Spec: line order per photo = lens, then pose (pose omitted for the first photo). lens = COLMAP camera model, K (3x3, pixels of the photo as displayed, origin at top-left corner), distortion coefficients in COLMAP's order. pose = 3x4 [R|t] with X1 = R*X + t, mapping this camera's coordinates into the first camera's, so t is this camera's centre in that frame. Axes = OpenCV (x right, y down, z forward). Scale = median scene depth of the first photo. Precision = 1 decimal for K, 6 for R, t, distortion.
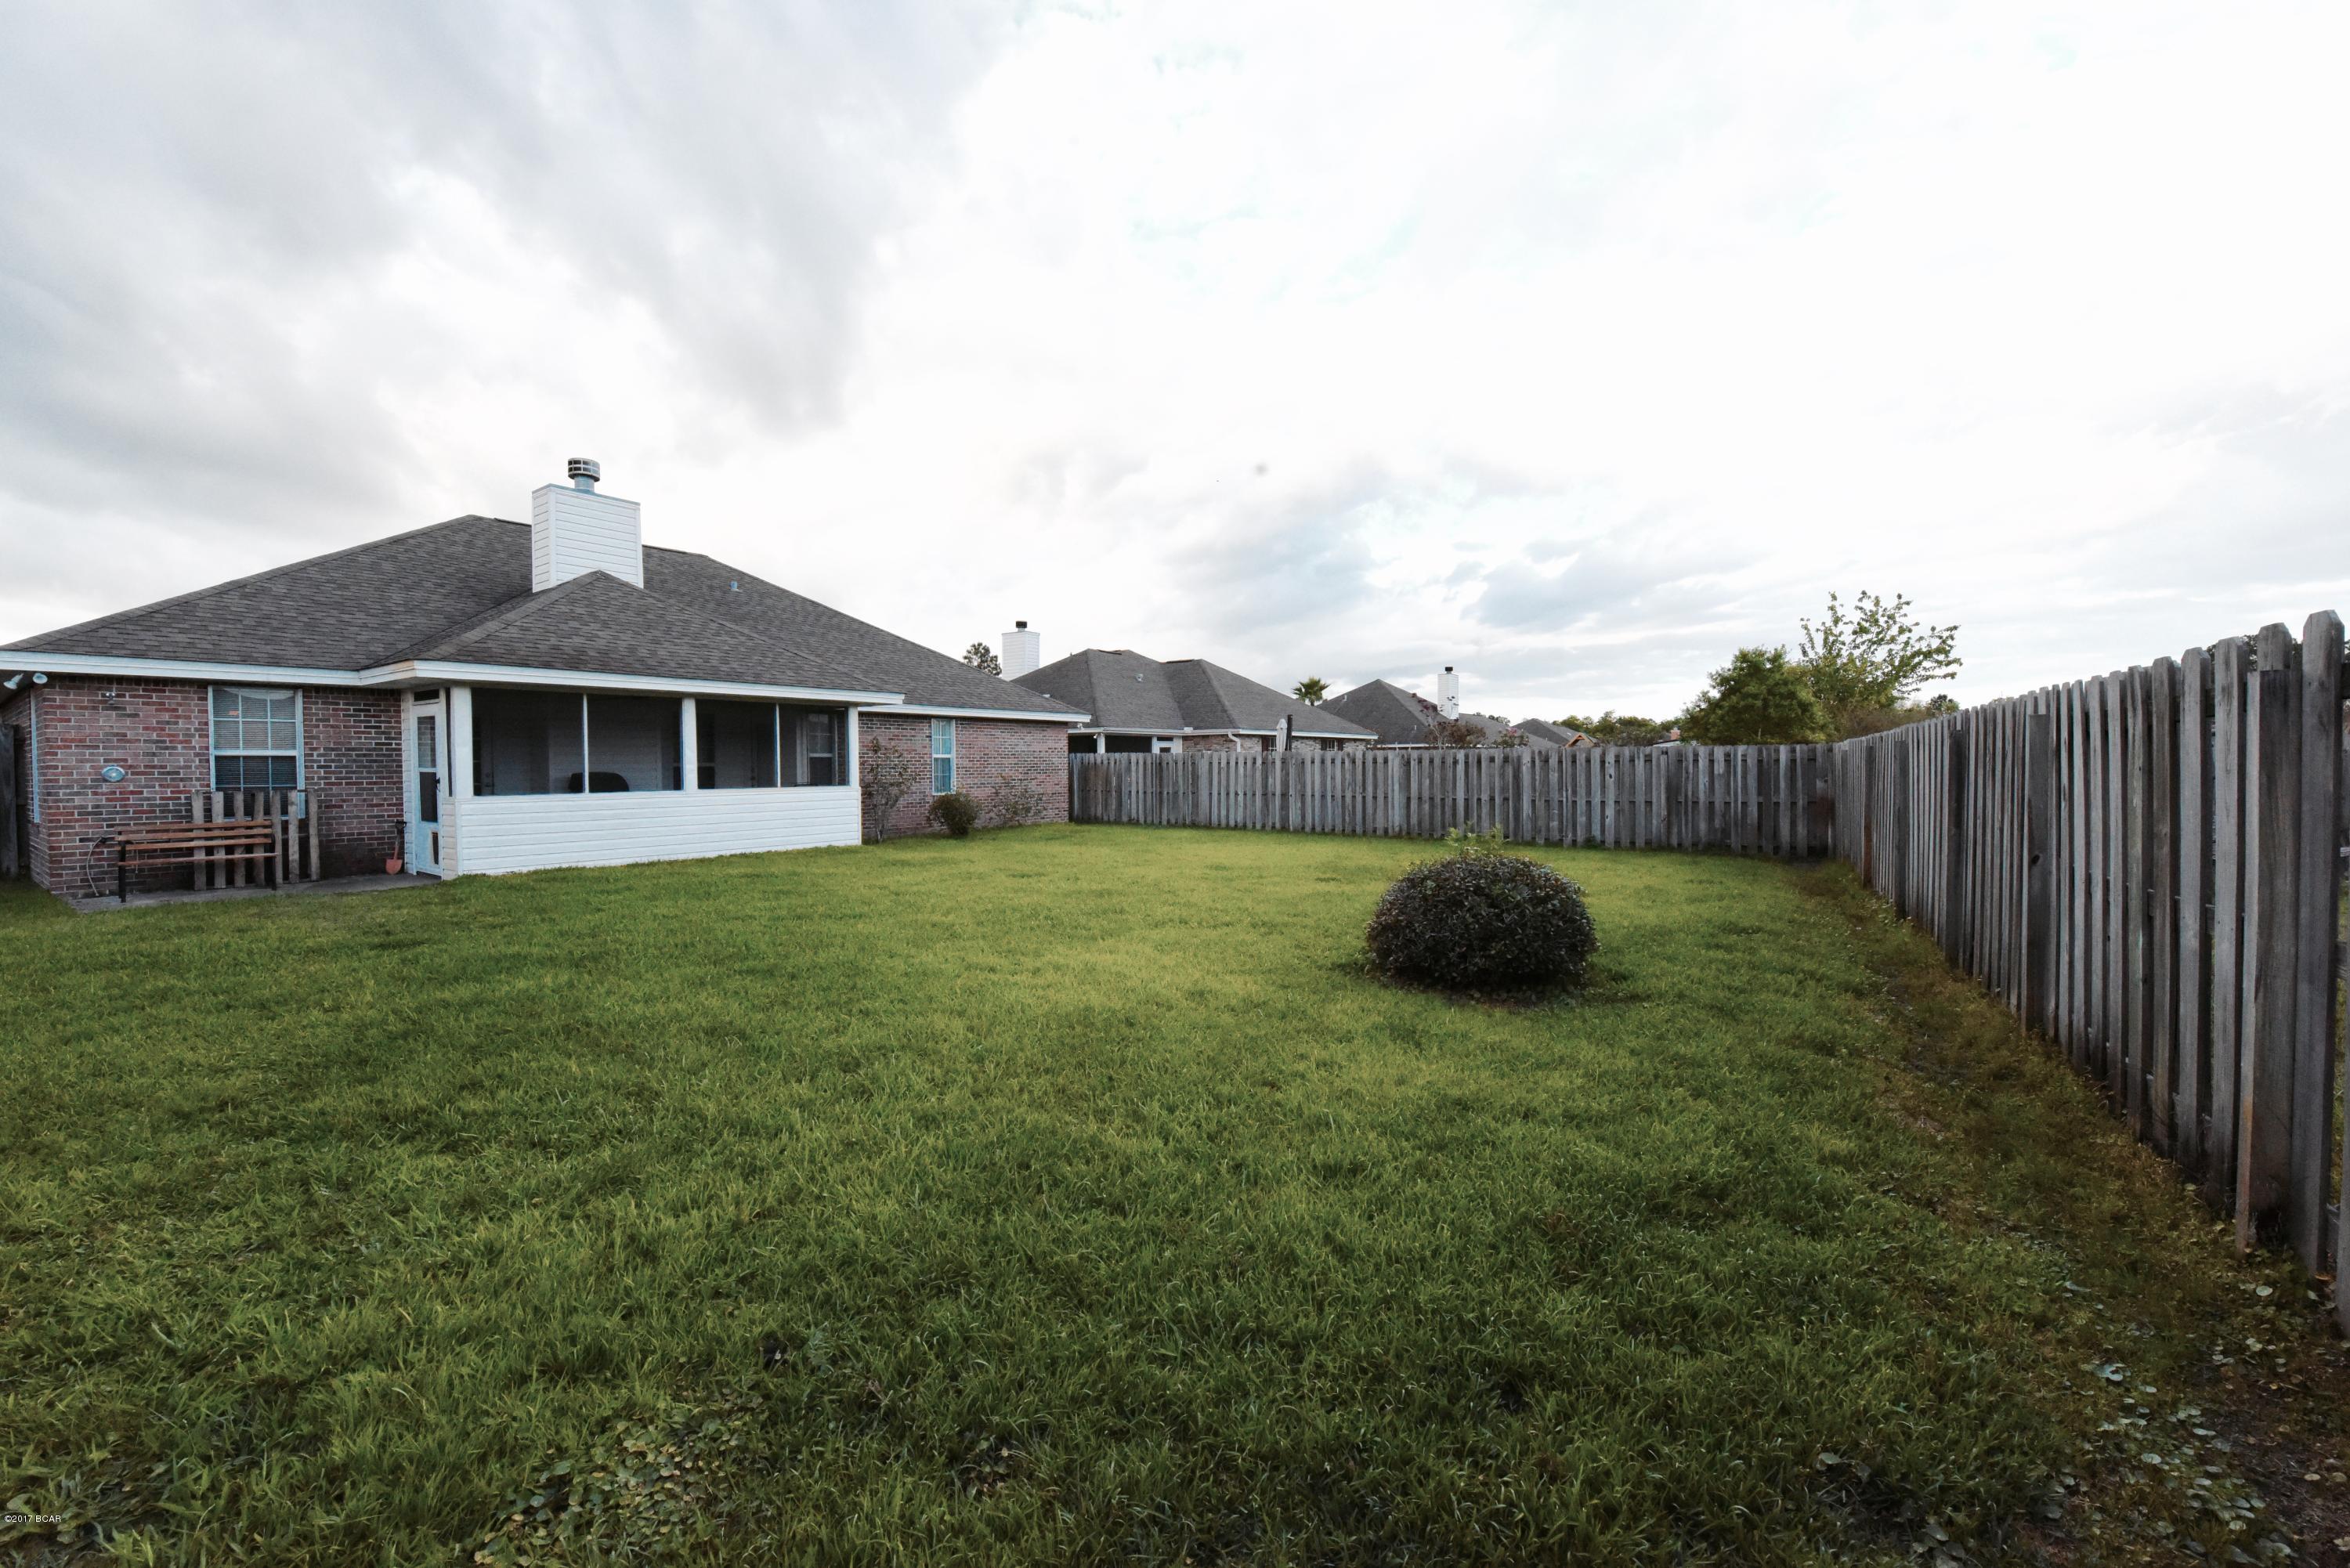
lens RADIAL K [[933.6, 0, 1180.6], [0, 933.6, 787.4], [0, 0, 1]] dist [-0.026346, 0.000162]
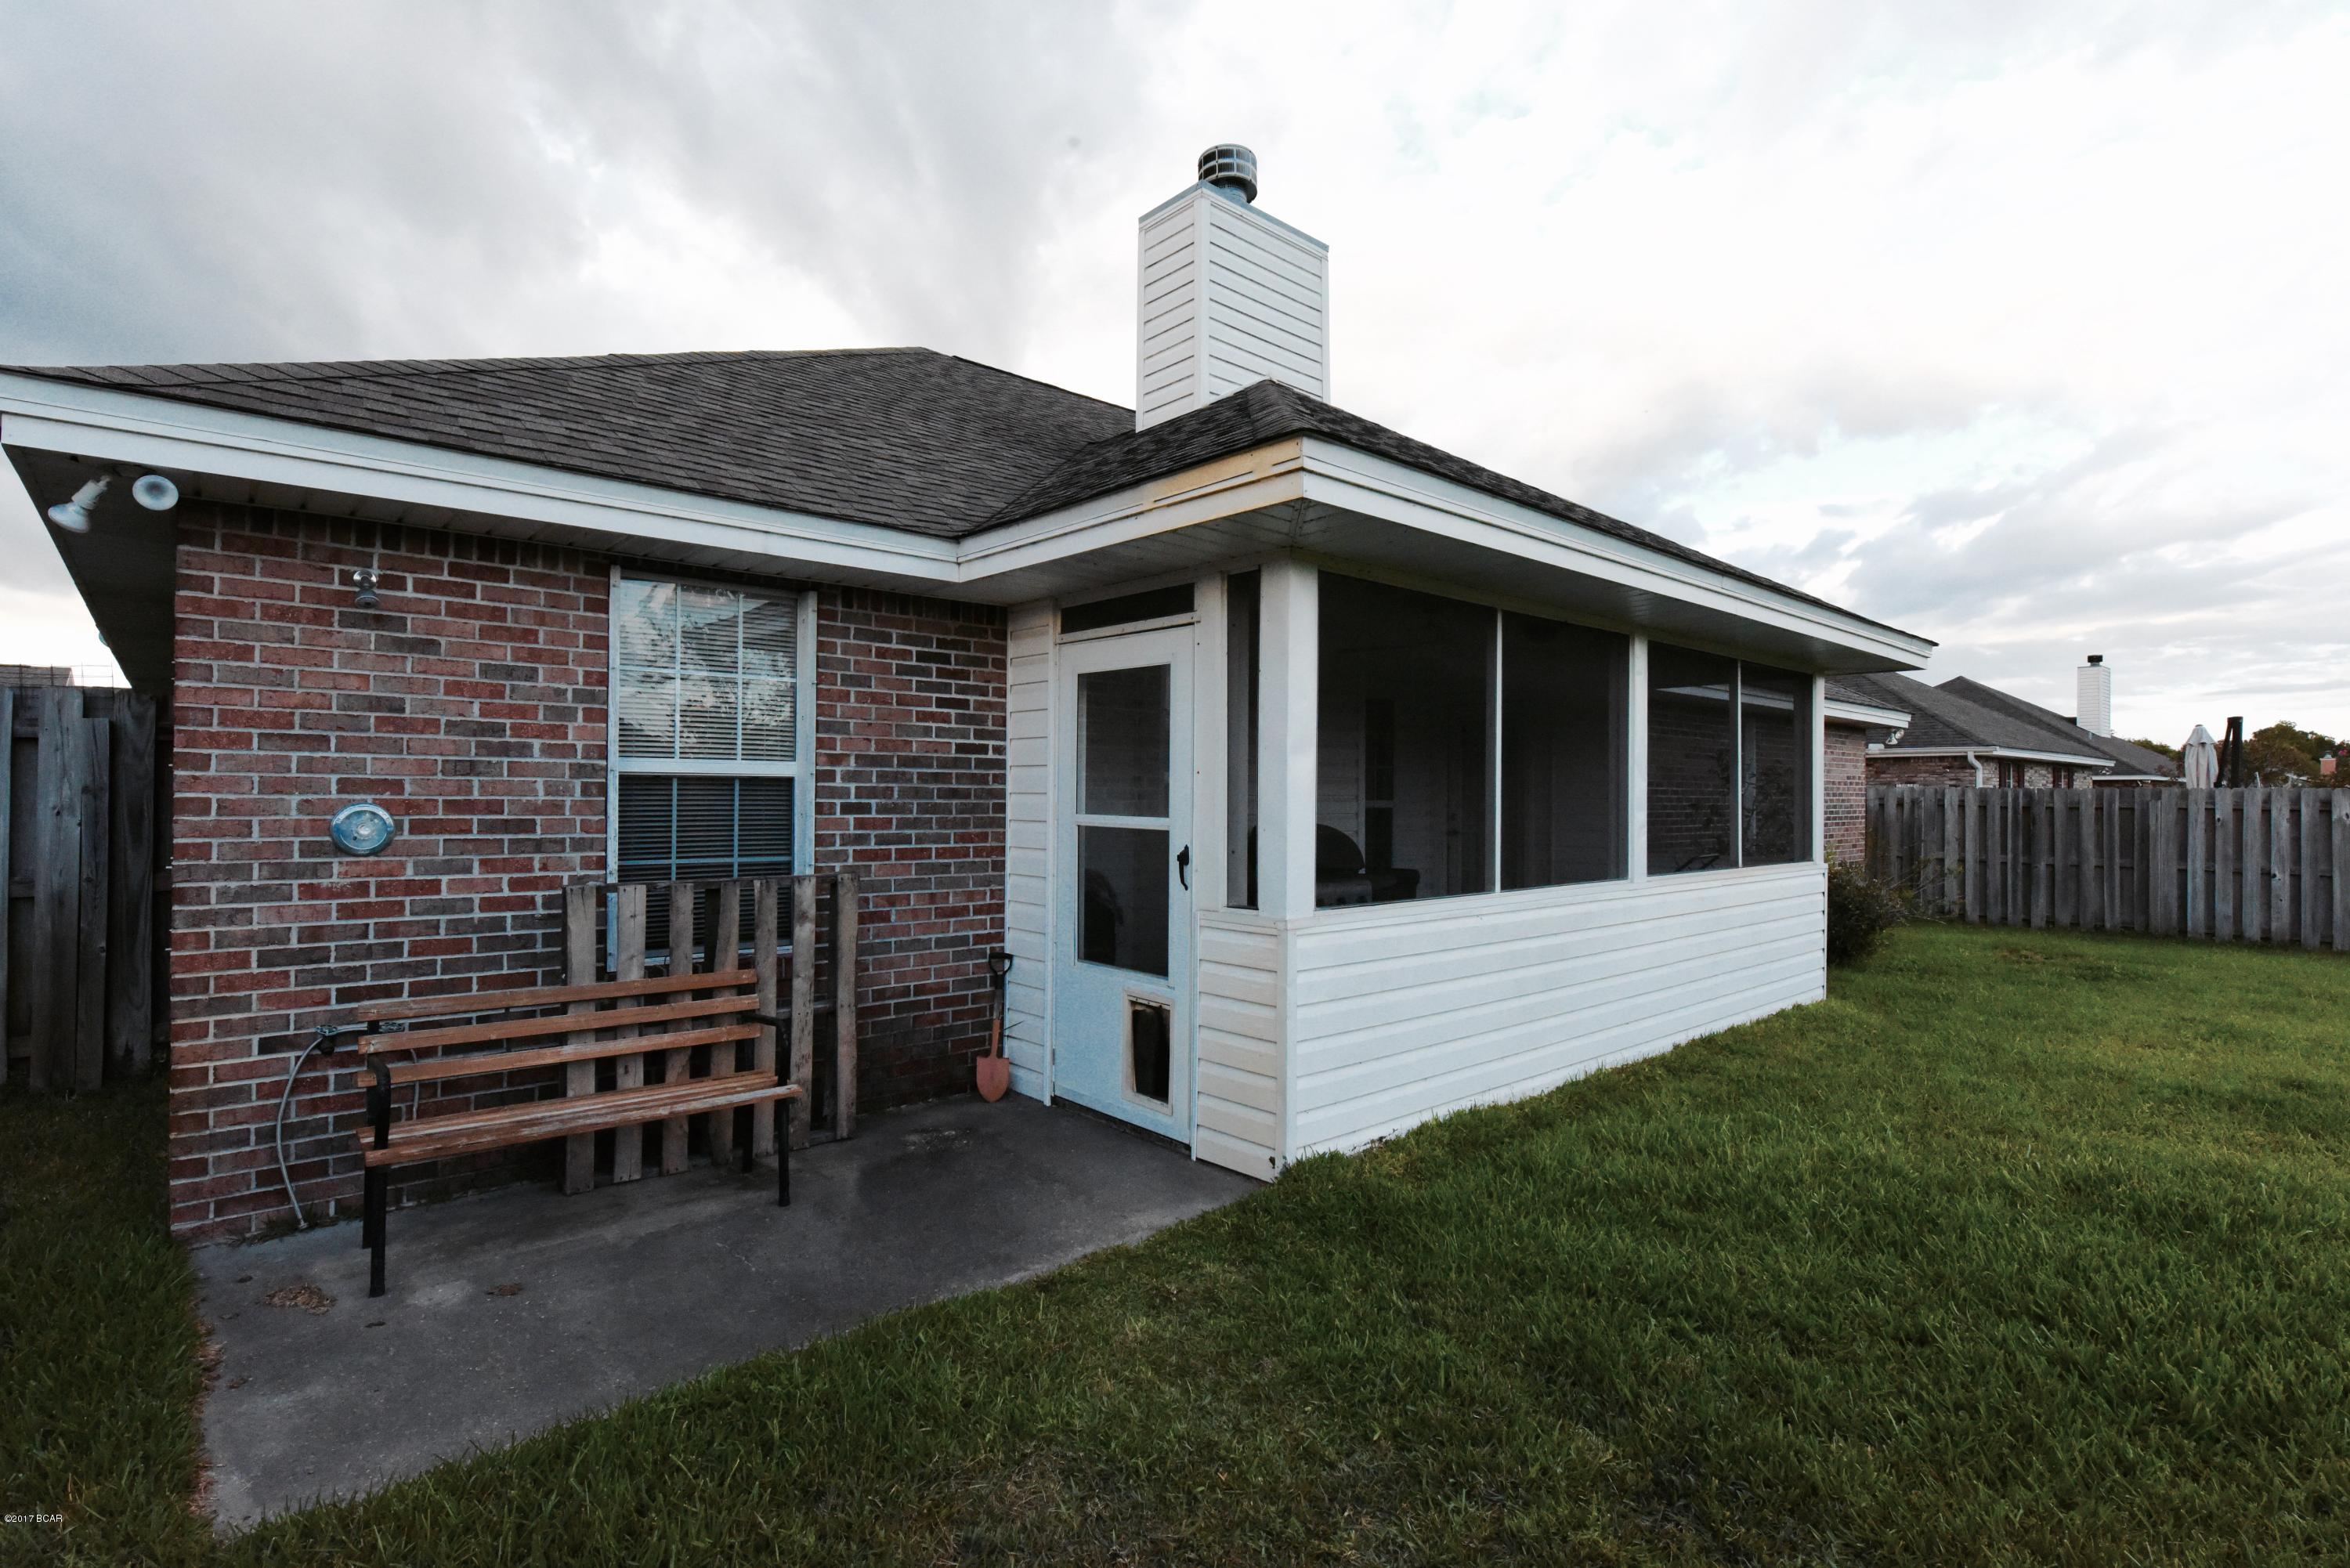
lens RADIAL K [[1115.0, 0, 1178.9], [0, 1115.0, 782.2], [0, 0, 1]] dist [-0.019866, 0.000505]
pose [[0.978339, 0.013676, -0.206559, -0.797455], [-0.020702, 0.999277, -0.031891, -0.023841], [0.205973, 0.035477, 0.977914, 0.656017]]
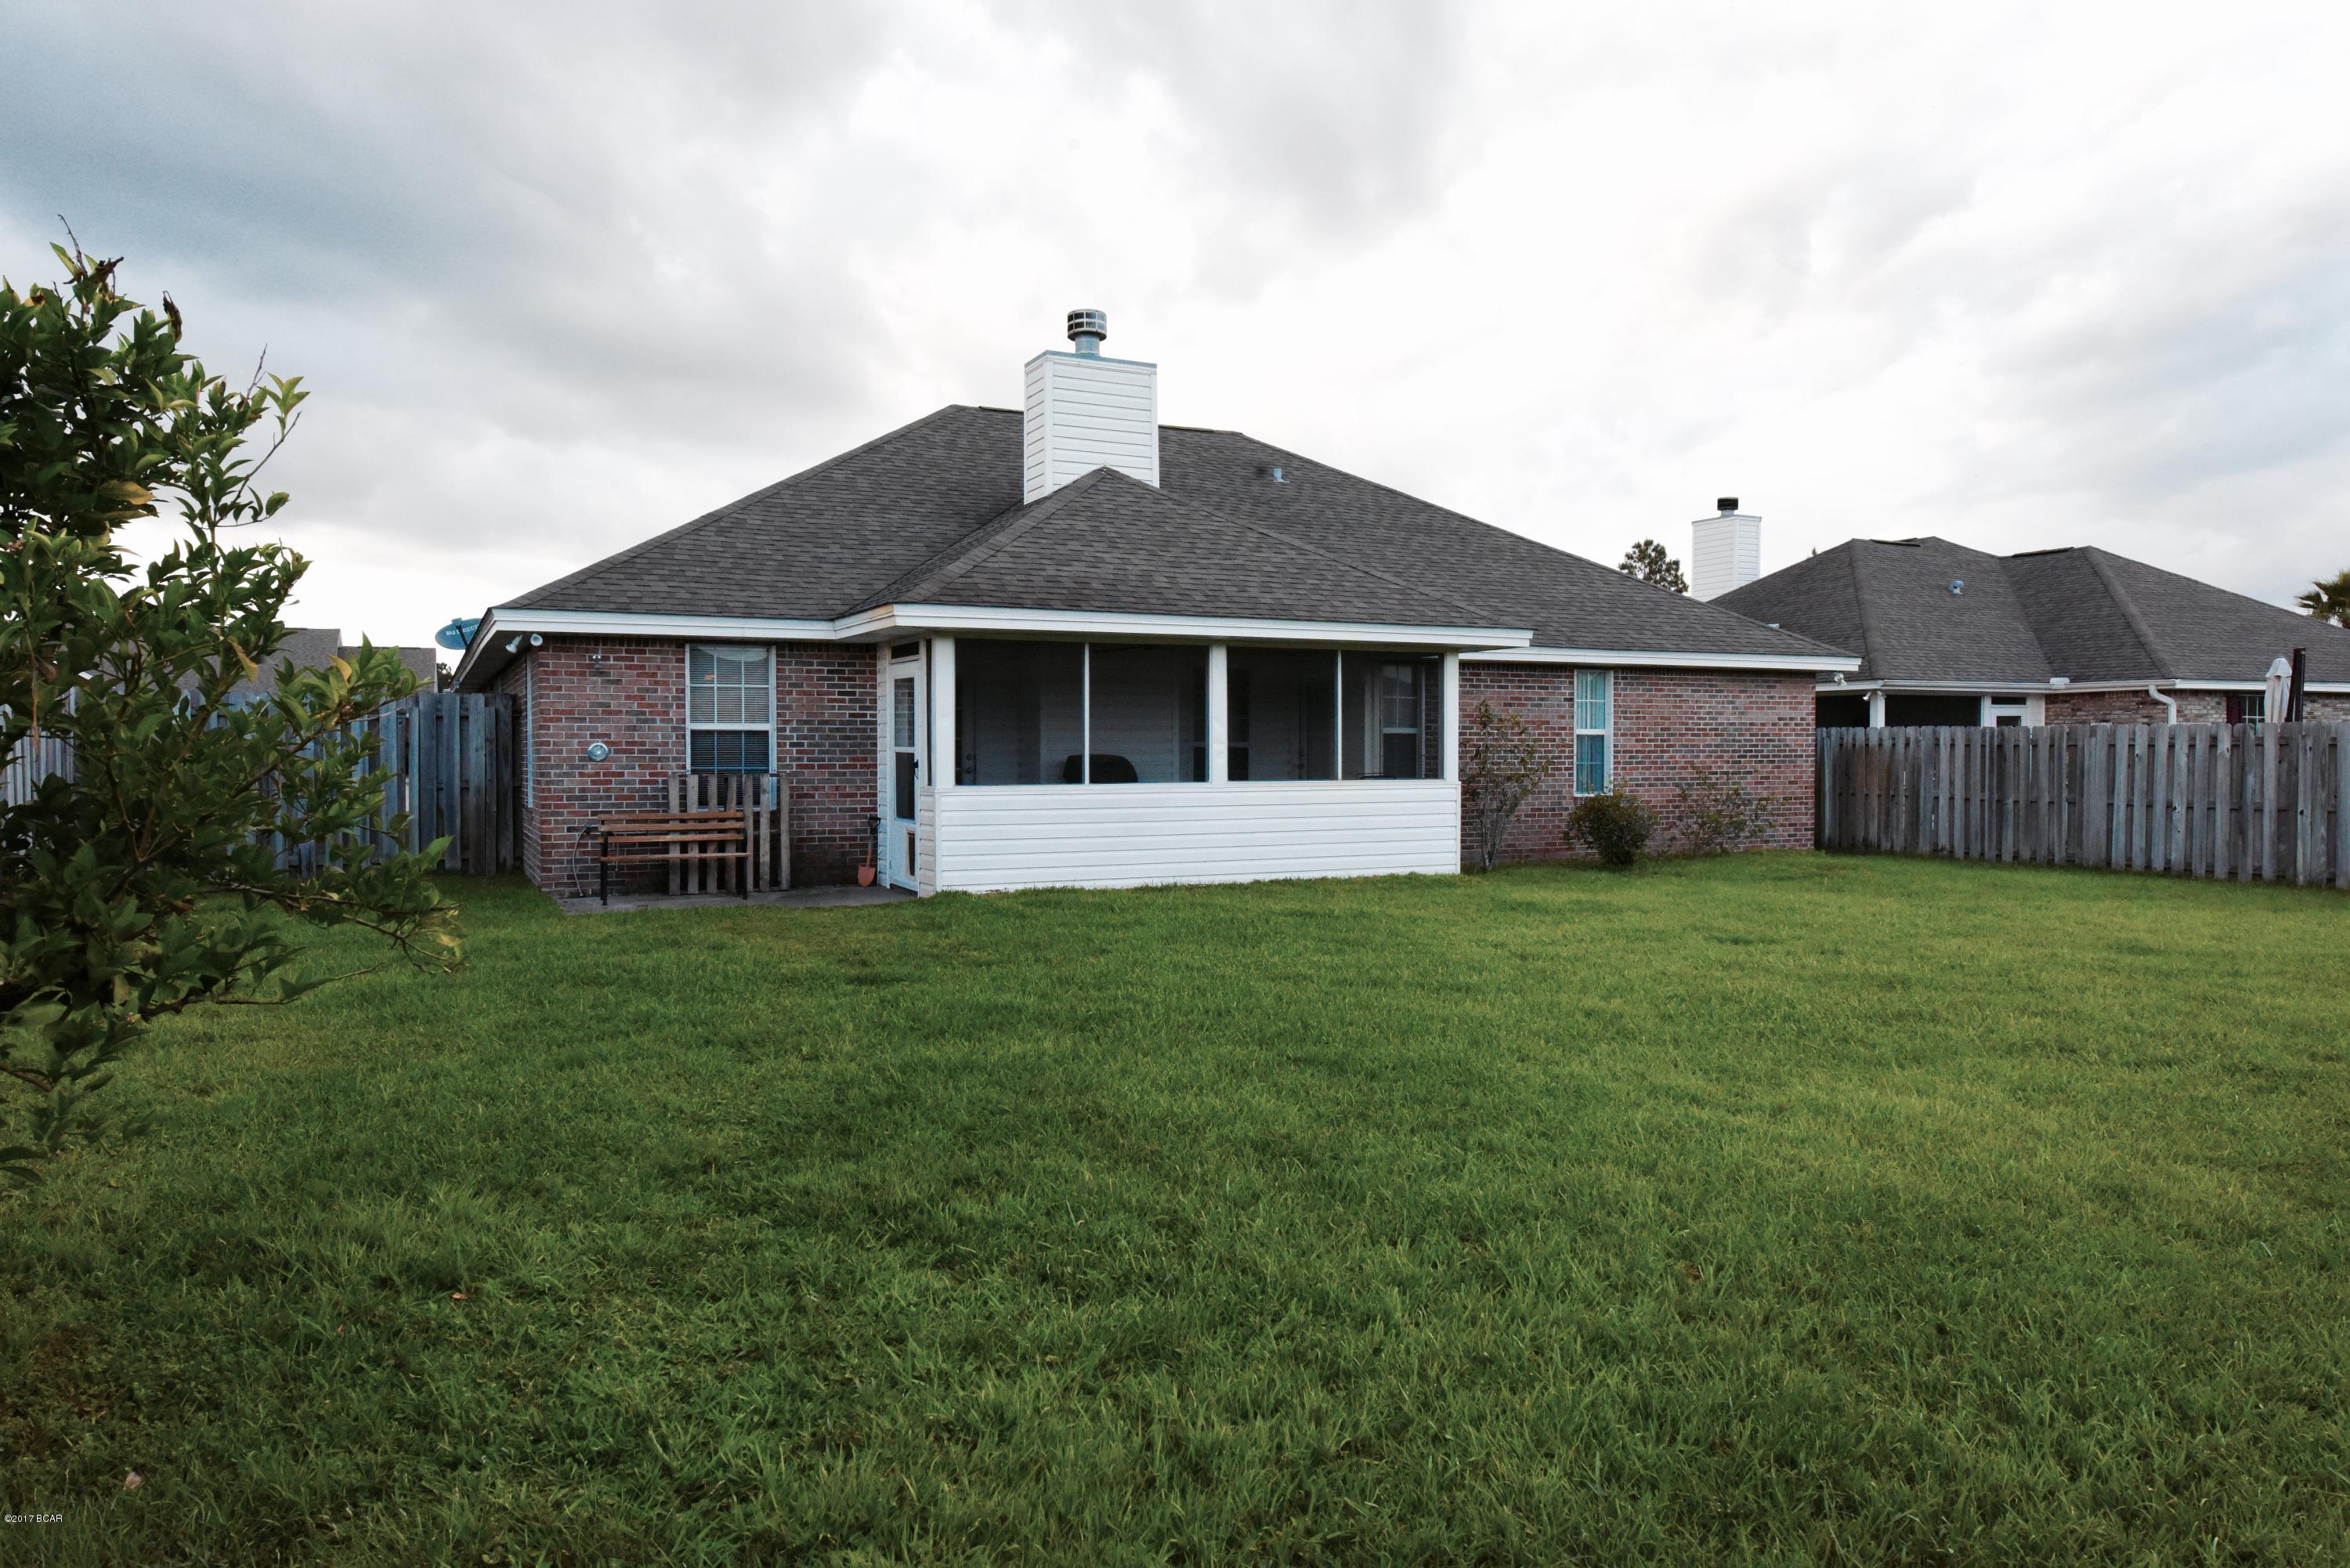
lens RADIAL K [[1542.0, 0, 1169.3], [0, 1542.0, 778.2], [0, 0, 1]] dist [-0.003631, -0.000342]
pose [[0.873963, 0.014646, -0.485772, -0.019600], [-0.016583, 0.999862, 0.000312, 0.000513], [0.485709, 0.007783, 0.874086, 0.000789]]
